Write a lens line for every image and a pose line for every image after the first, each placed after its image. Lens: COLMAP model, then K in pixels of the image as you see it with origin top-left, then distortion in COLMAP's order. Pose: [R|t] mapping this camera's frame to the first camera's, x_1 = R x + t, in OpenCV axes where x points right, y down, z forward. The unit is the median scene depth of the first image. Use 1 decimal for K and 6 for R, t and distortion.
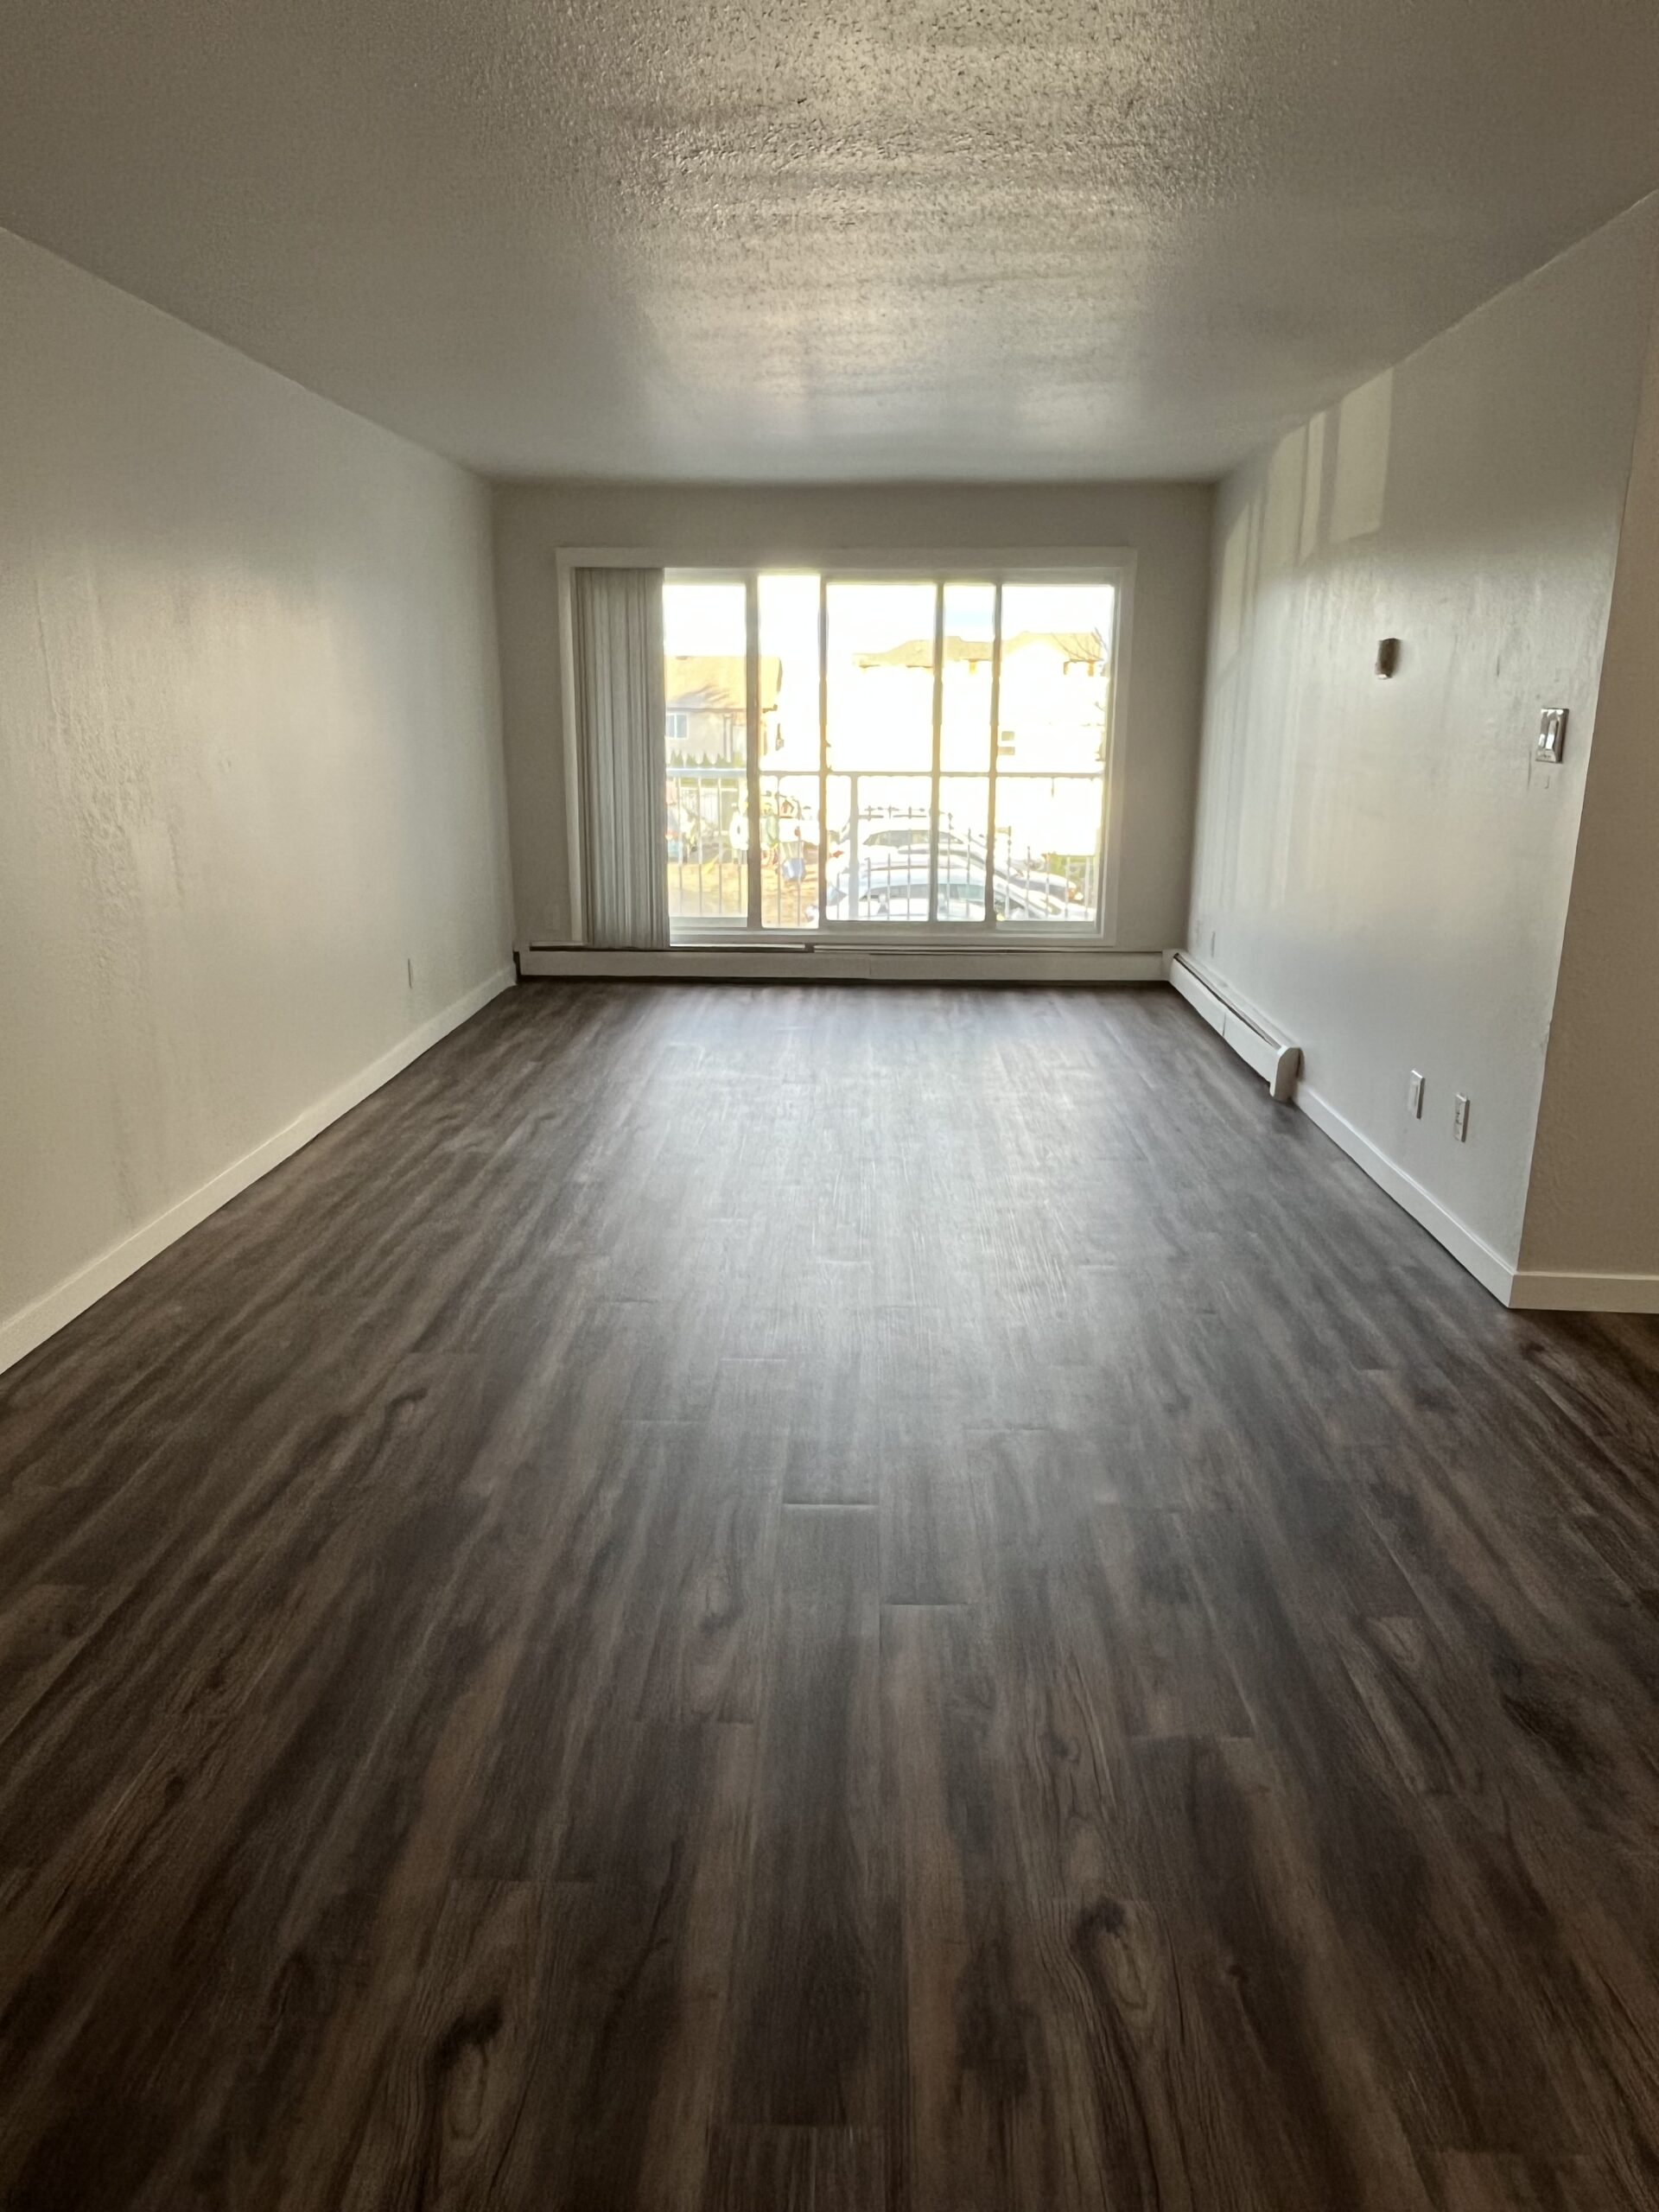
lens RADIAL K [[1453.1, 0, 829.5], [0, 1453.1, 1106.0], [0, 0, 1]] dist [-0.006936, -0.002546]
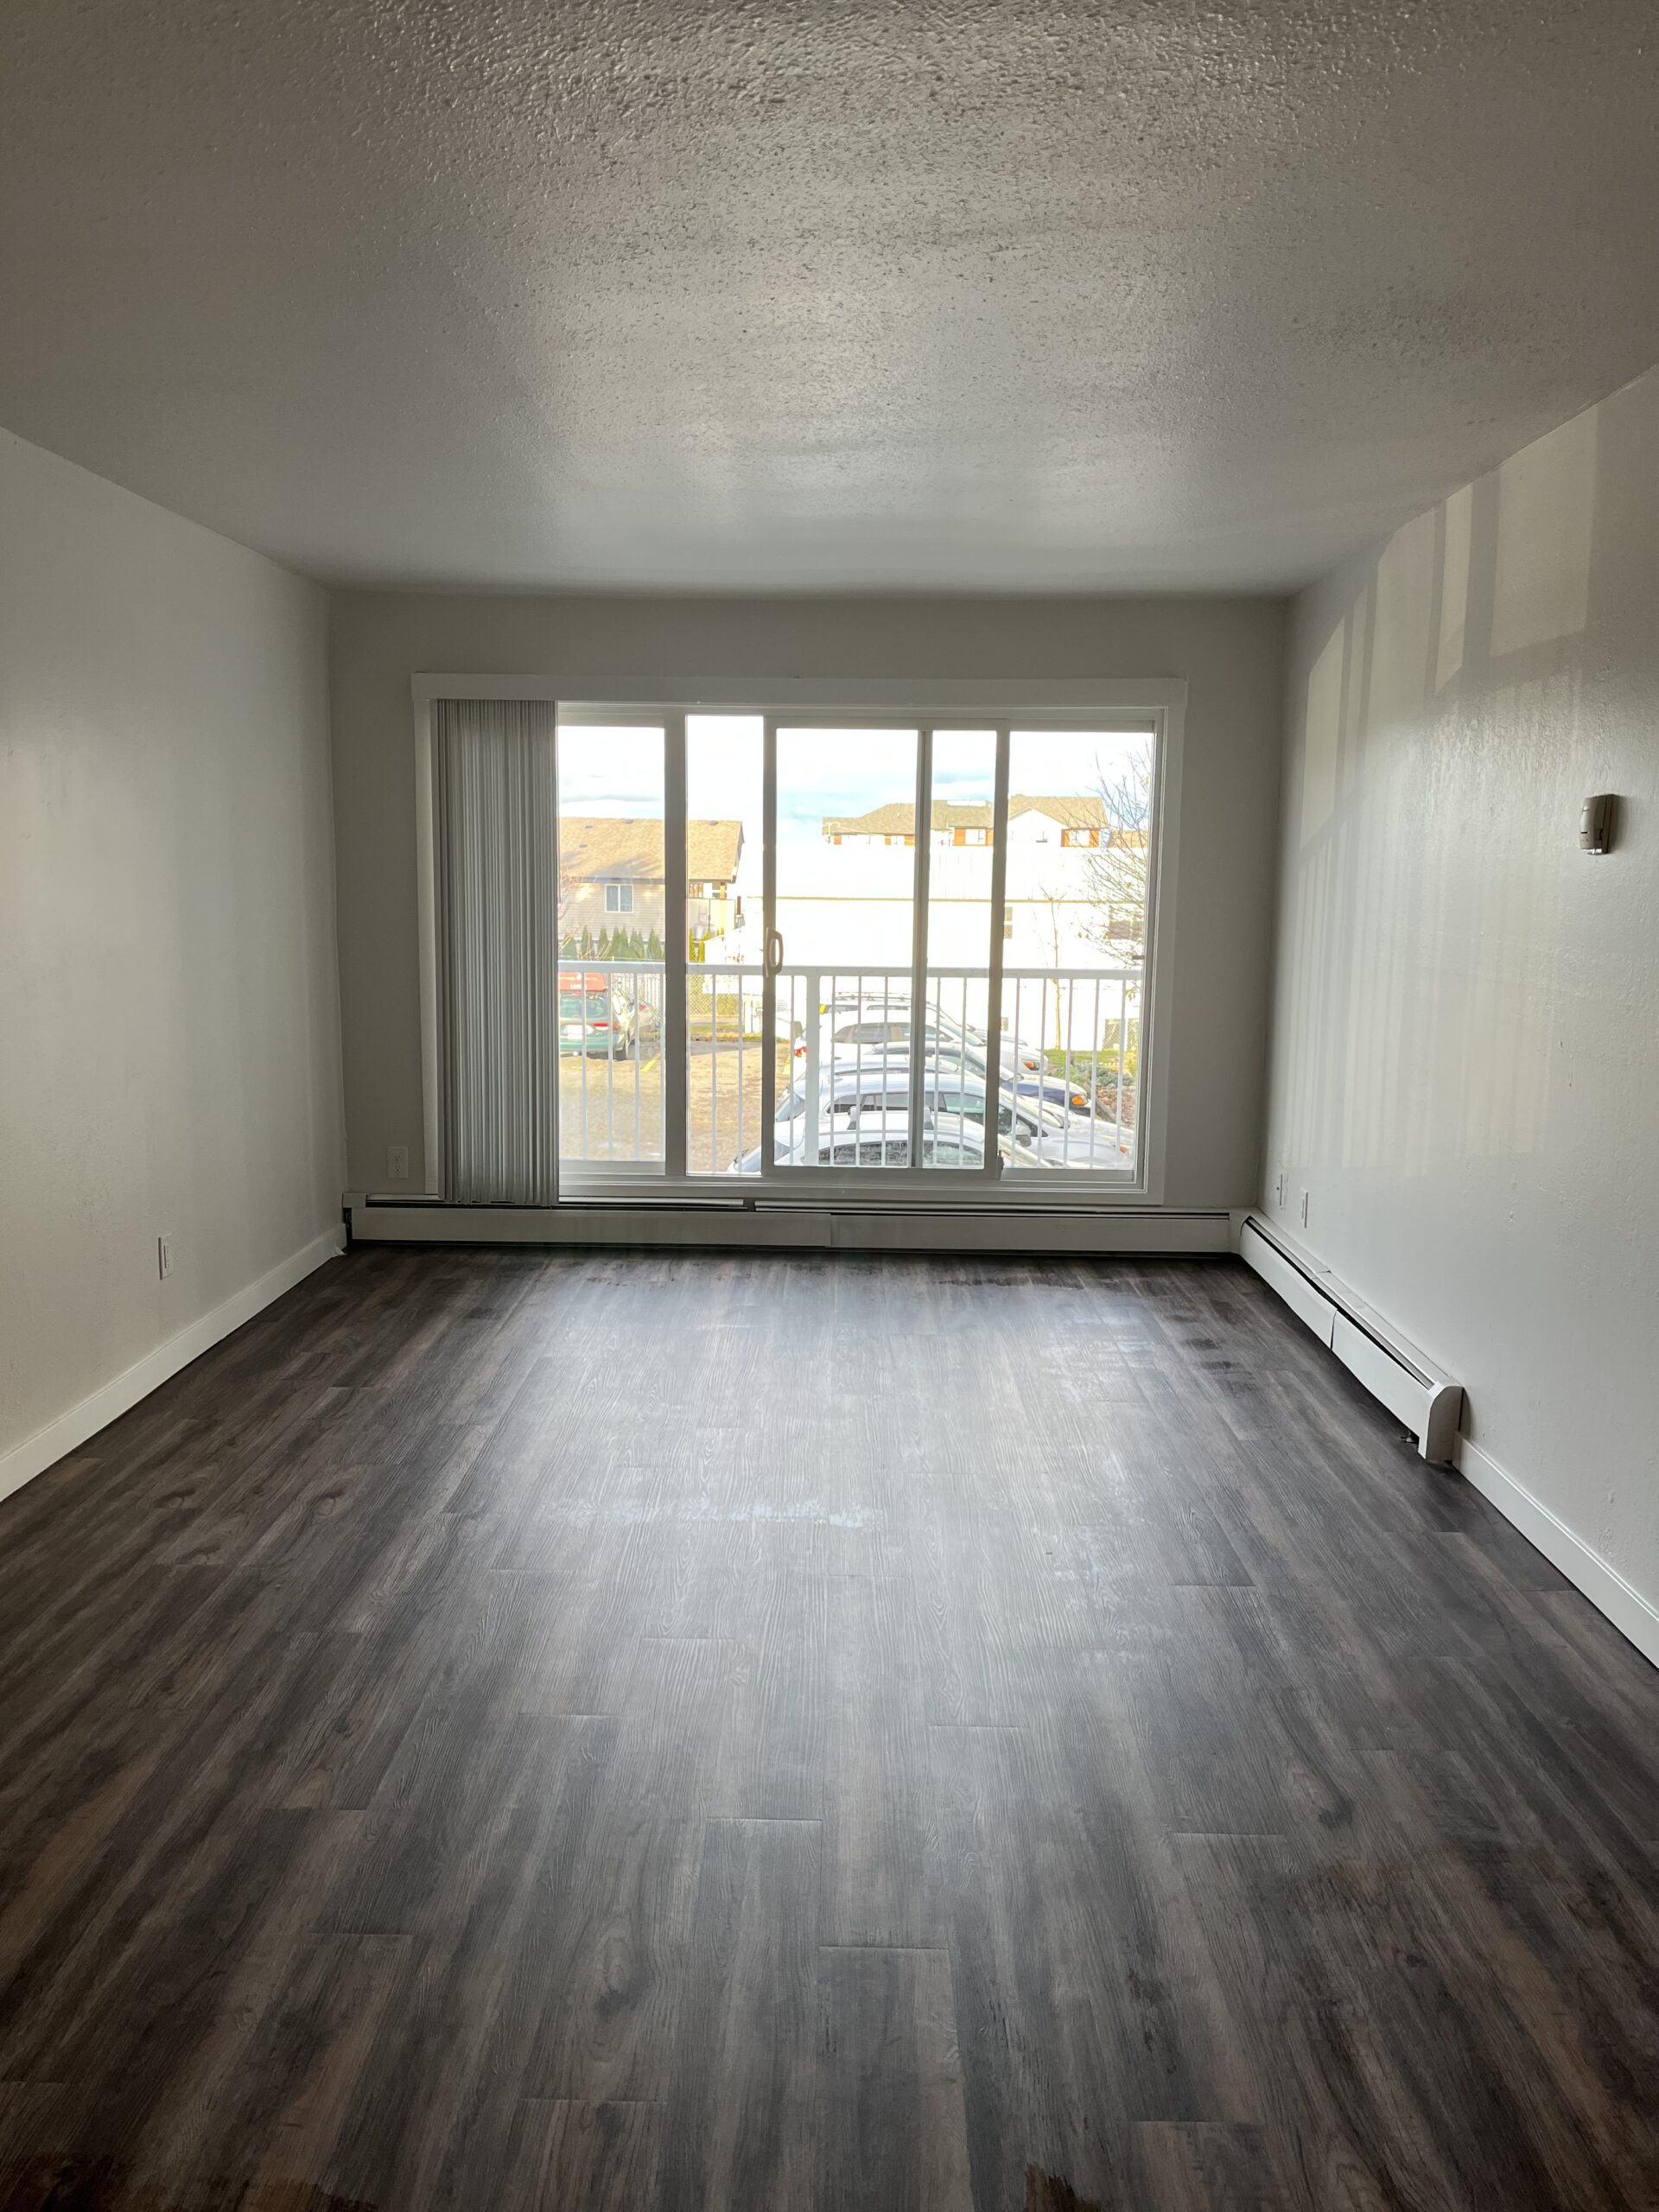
lens RADIAL K [[1663.2, 0, 820.2], [0, 1663.2, 1118.0], [0, 0, 1]] dist [0.082190, -0.110540]
pose [[0.999891, 0.006493, 0.013265, 0.014590], [-0.004789, 0.992185, -0.124683, -0.064407], [-0.013971, 0.124606, 0.992108, 0.212206]]
